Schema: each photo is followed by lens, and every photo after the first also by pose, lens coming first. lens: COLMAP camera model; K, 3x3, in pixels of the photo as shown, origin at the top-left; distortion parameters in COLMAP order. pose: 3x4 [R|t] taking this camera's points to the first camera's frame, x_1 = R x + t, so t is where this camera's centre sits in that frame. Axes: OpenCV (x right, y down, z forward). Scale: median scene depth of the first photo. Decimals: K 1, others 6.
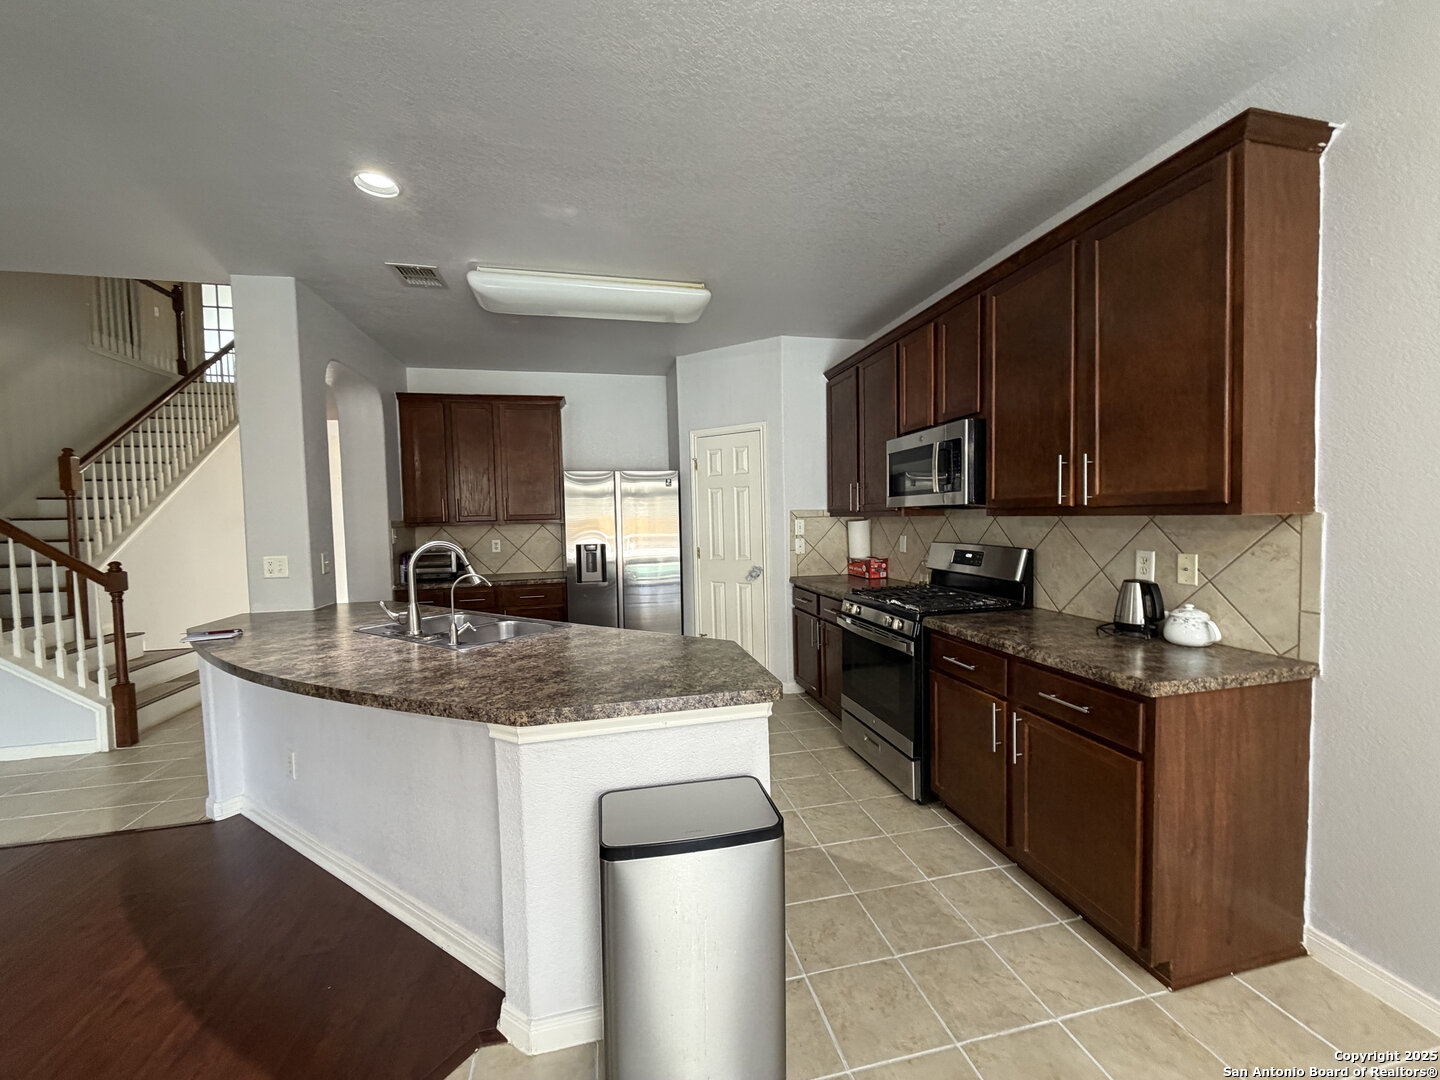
lens RADIAL K [[571.4, 0, 727.9], [0, 571.4, 540.4], [0, 0, 1]] dist [0.000841, 0.000573]
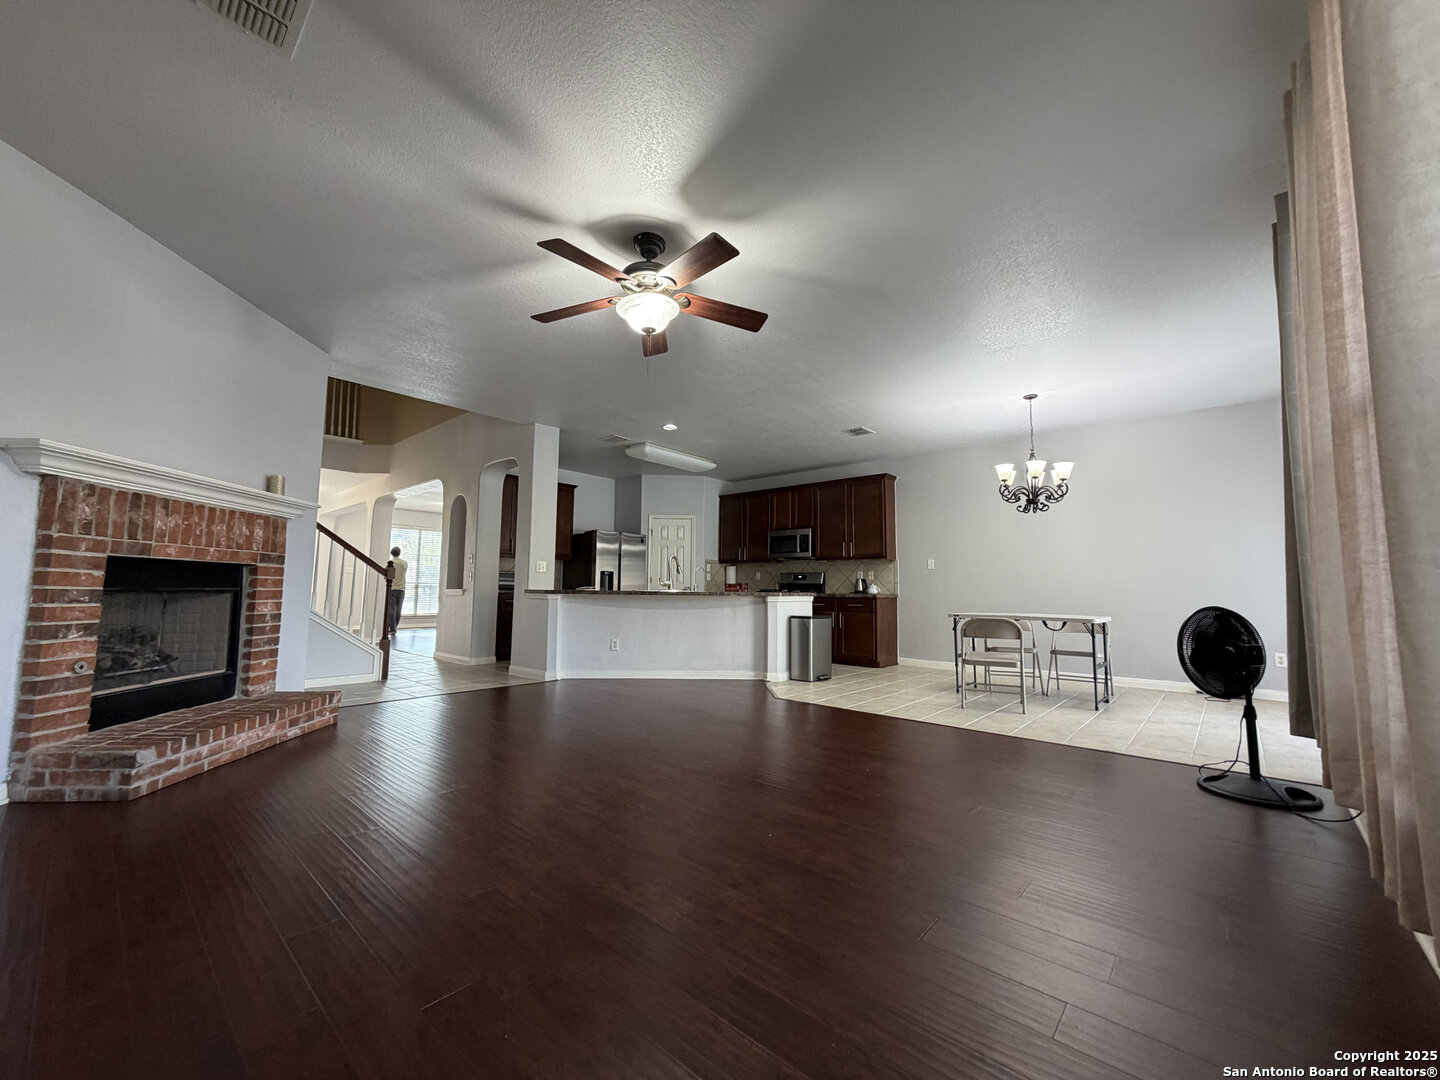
lens RADIAL K [[571.4, 0, 722.1], [0, 571.4, 544.9], [0, 0, 1]] dist [0.000841, 0.000573]
pose [[0.812440, 0.079271, 0.577631, -1.650943], [-0.004662, 0.991566, -0.129521, 0.259444], [-0.583026, 0.102536, 0.805957, -1.122390]]
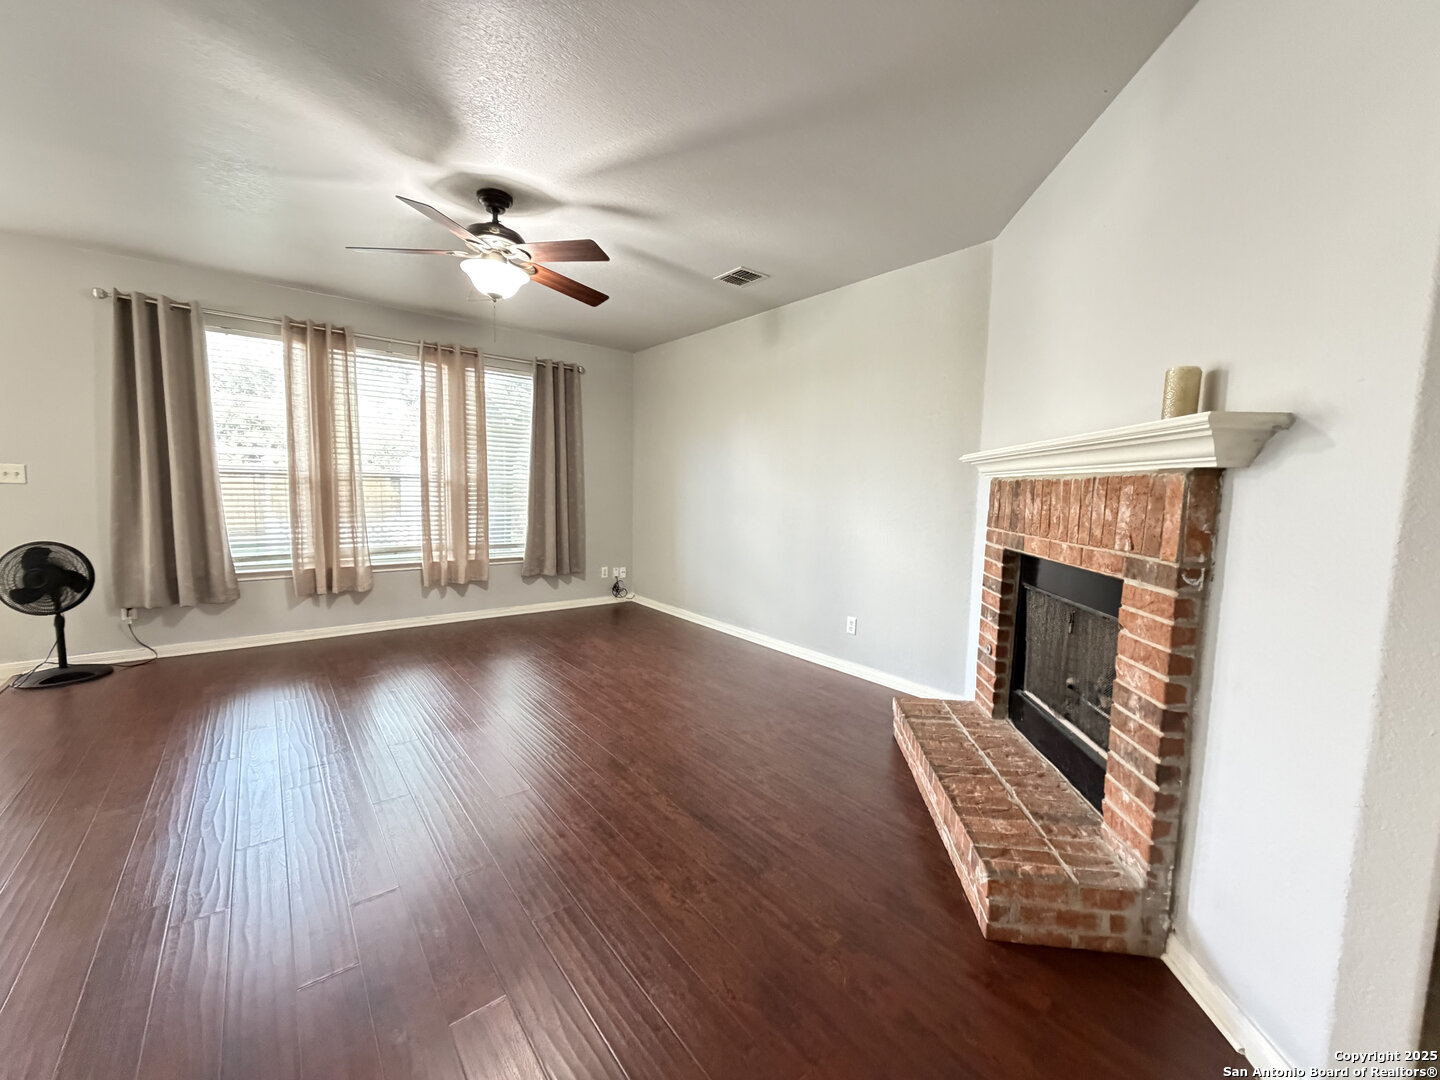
lens RADIAL K [[571.4, 0, 718.0], [0, 571.4, 540.9], [0, 0, 1]] dist [0.000841, 0.000573]
pose [[-0.893788, 0.040669, -0.446641, -1.058000], [-0.026642, 0.989307, 0.143396, 0.010881], [0.447697, 0.140065, -0.883147, 0.967559]]
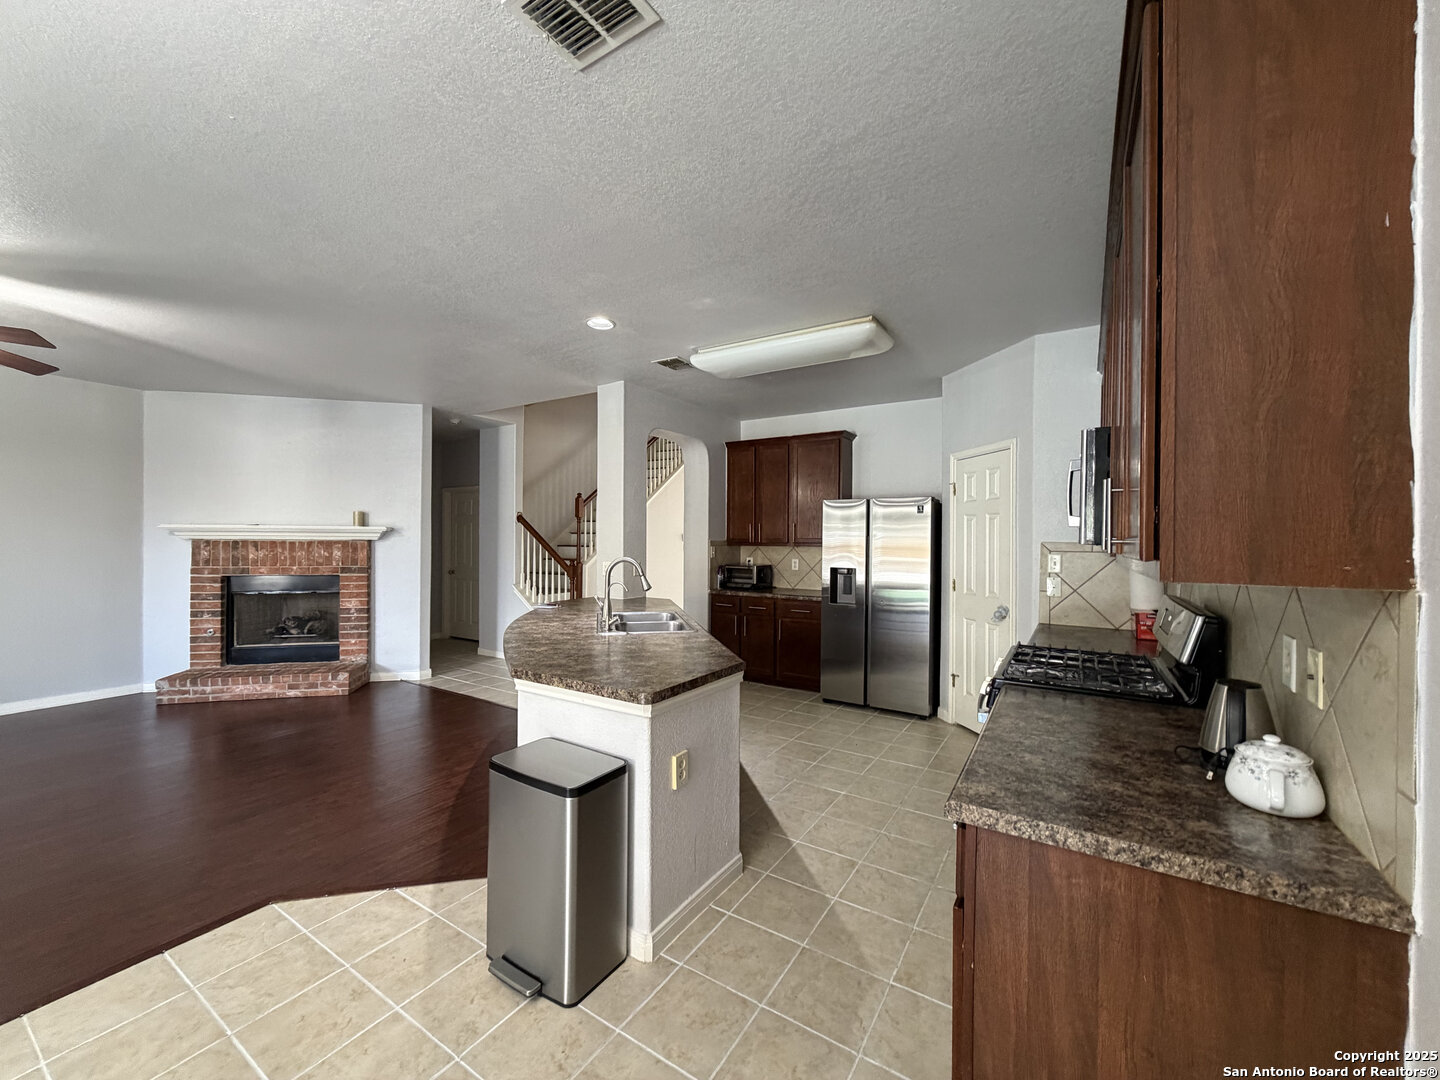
lens RADIAL K [[571.4, 0, 720.9], [0, 571.4, 540.4], [0, 0, 1]] dist [0.000841, 0.000573]
pose [[0.701728, 0.030132, -0.711808, 0.591118], [-0.054115, 0.998473, -0.011081, -0.033576], [0.710387, 0.046295, 0.702287, 0.145778]]
